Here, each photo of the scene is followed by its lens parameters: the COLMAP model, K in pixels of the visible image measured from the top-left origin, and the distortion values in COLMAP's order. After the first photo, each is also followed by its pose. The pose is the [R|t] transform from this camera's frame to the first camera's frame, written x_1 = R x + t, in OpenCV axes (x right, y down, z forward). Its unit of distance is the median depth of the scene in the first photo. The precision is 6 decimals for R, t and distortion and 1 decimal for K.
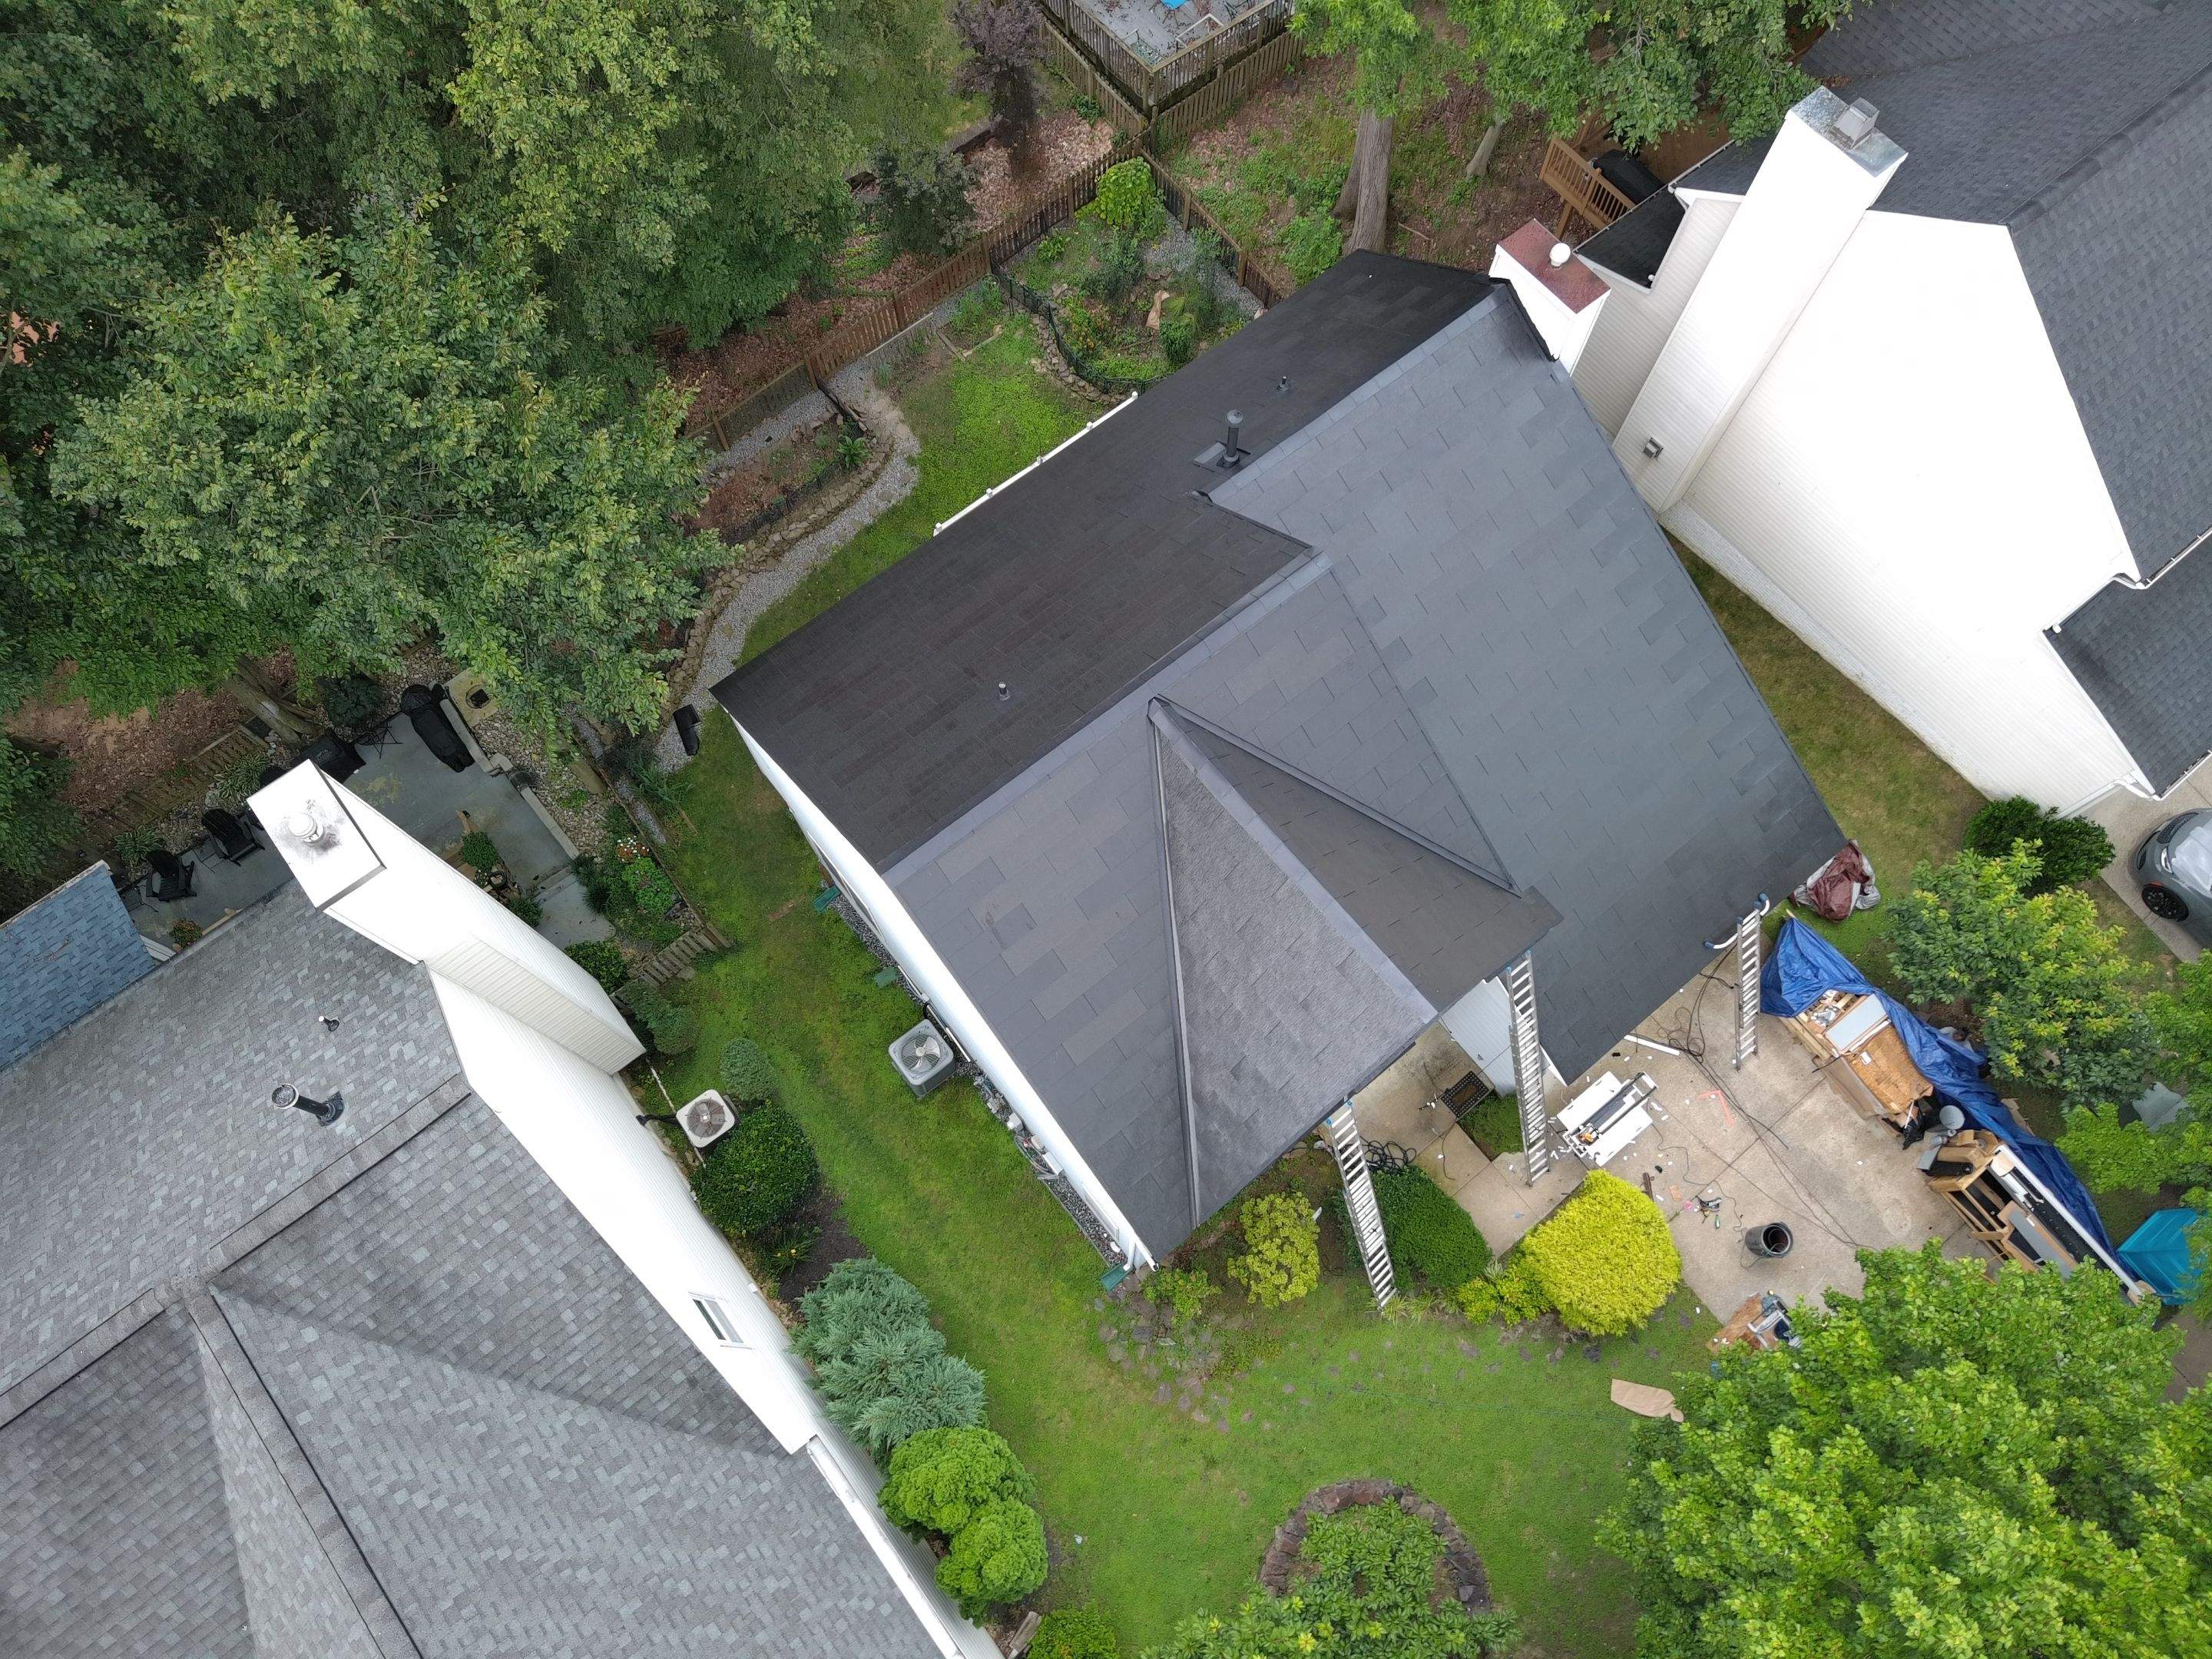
lens RADIAL K [[1510.4, 0, 1111.0], [0, 1510.4, 821.2], [0, 0, 1]] dist [0.021234, -0.022153]
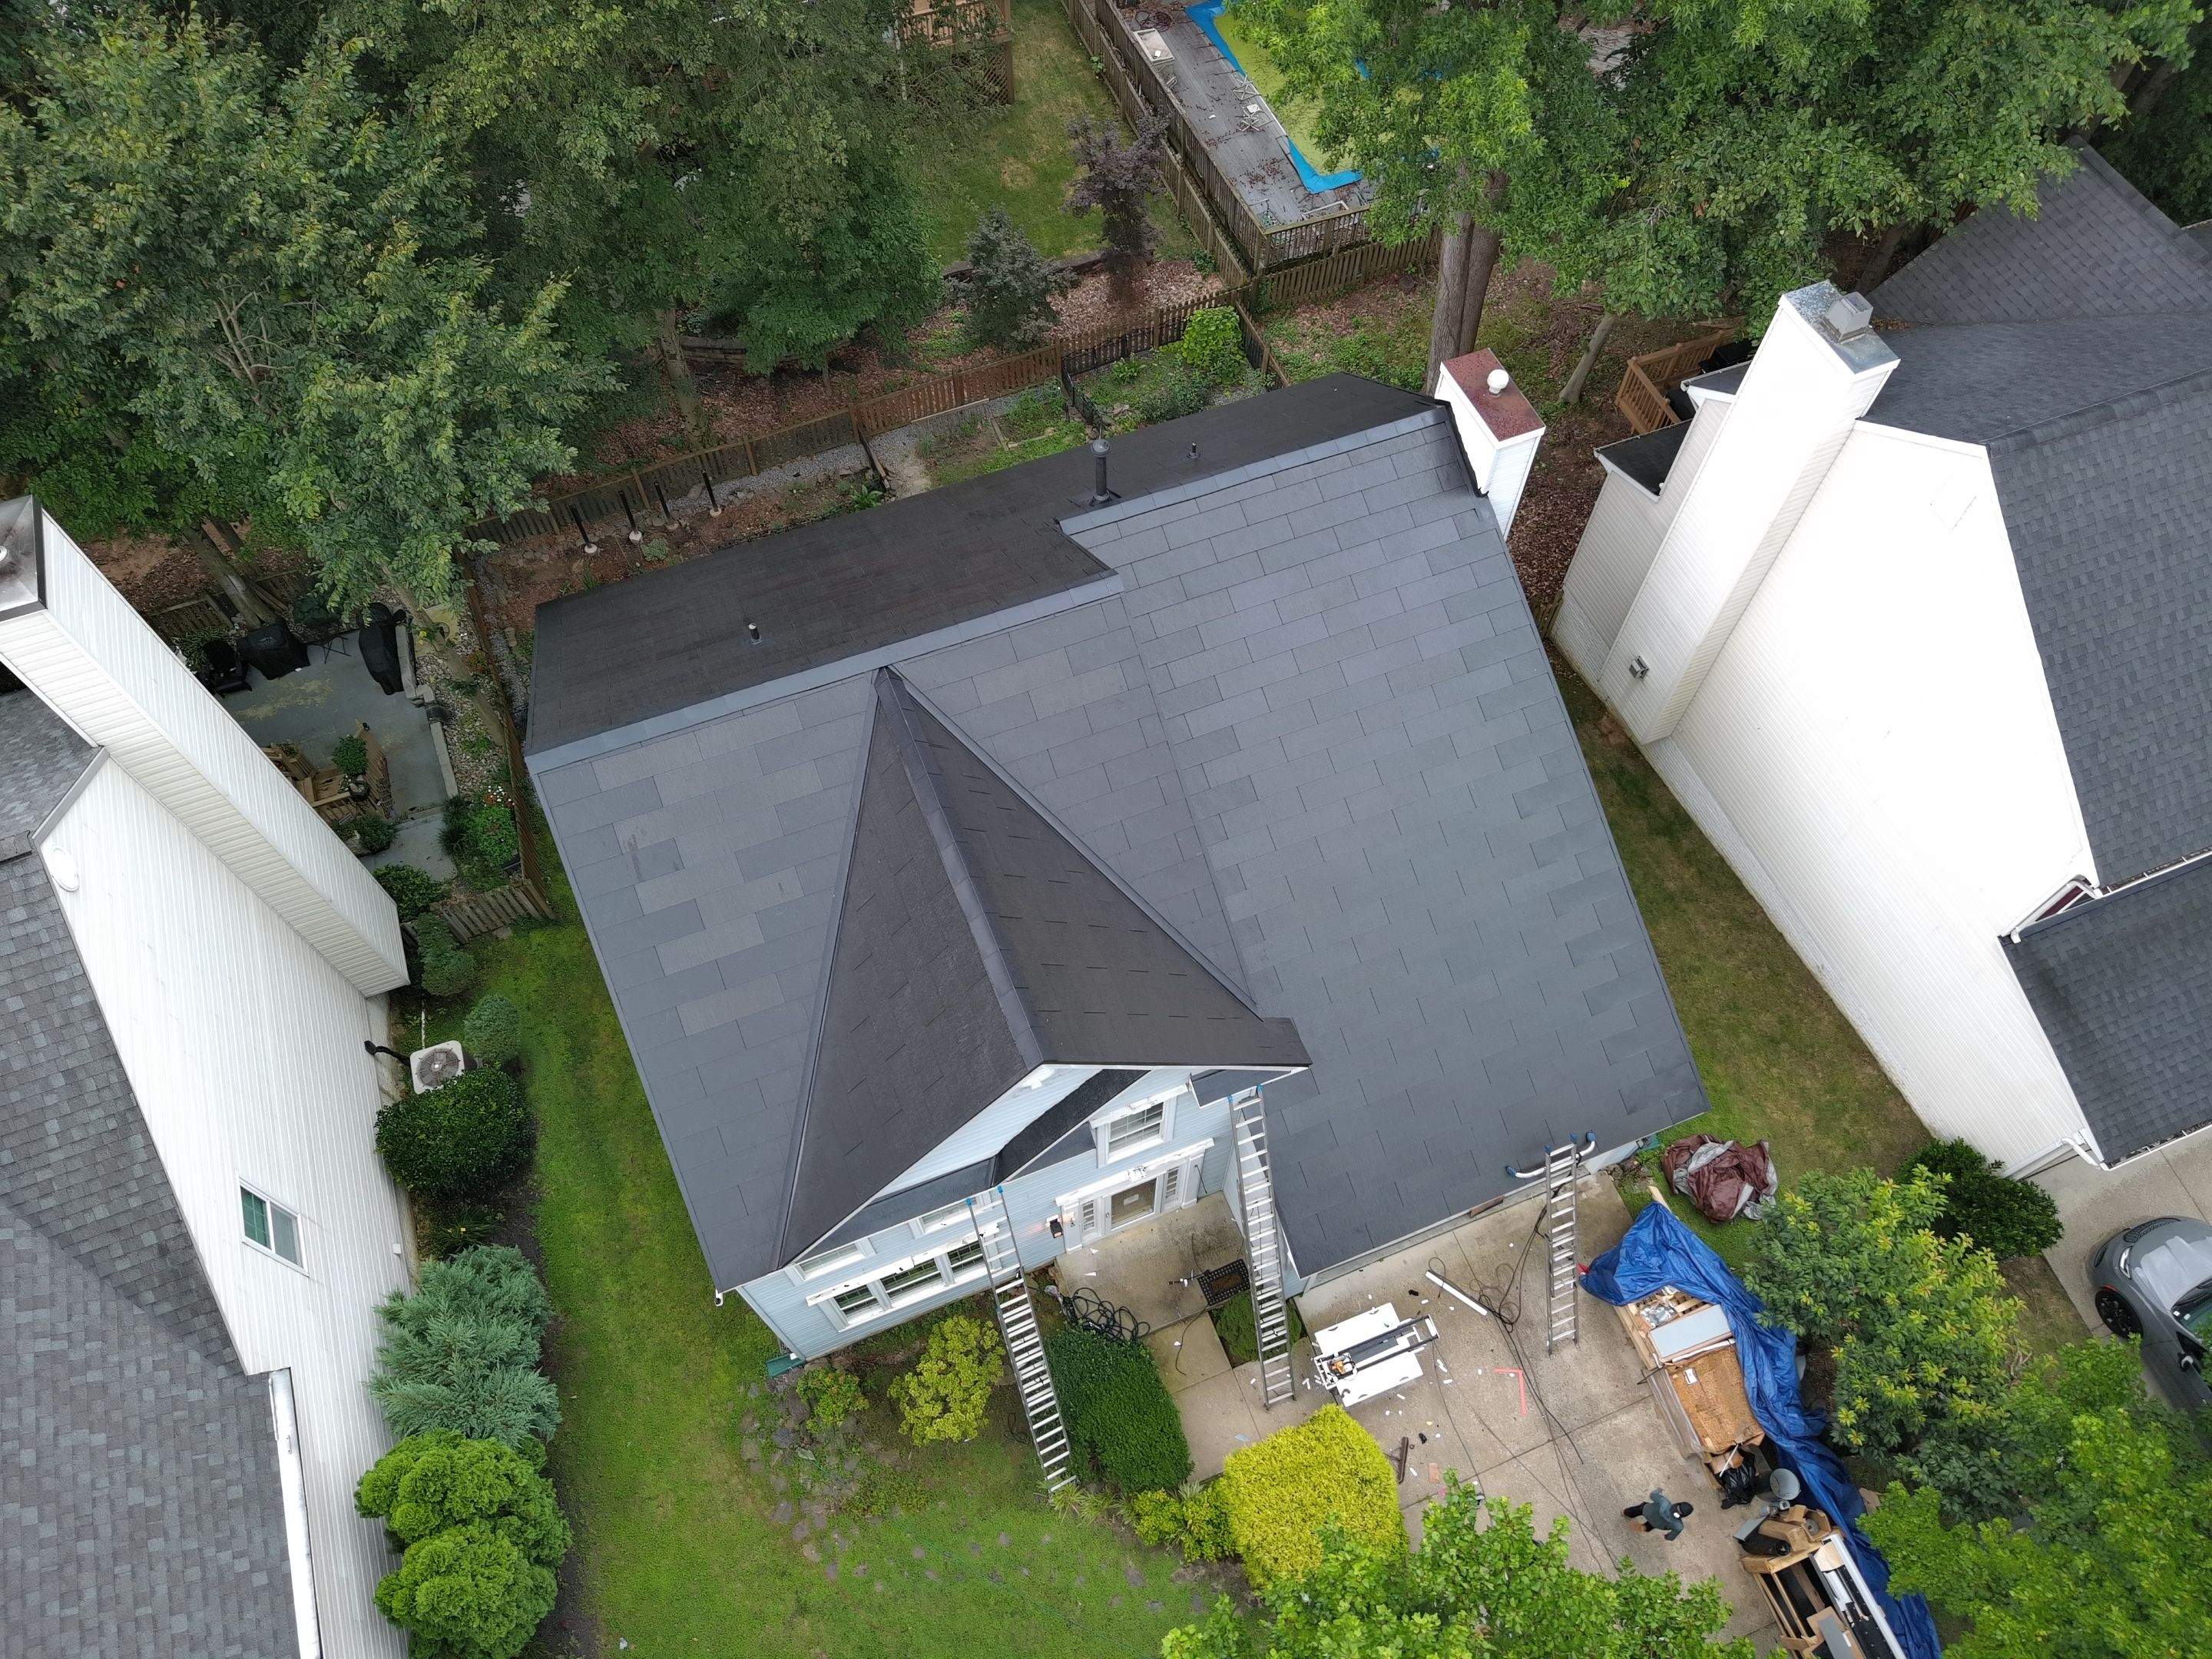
lens RADIAL K [[1510.4, 0, 1110.3], [0, 1510.4, 819.2], [0, 0, 1]] dist [0.021234, -0.022153]
pose [[0.956367, 0.255893, -0.140998, 0.233593], [-0.276080, 0.949436, -0.149505, 0.078800], [0.095611, 0.181908, 0.978656, 0.095294]]
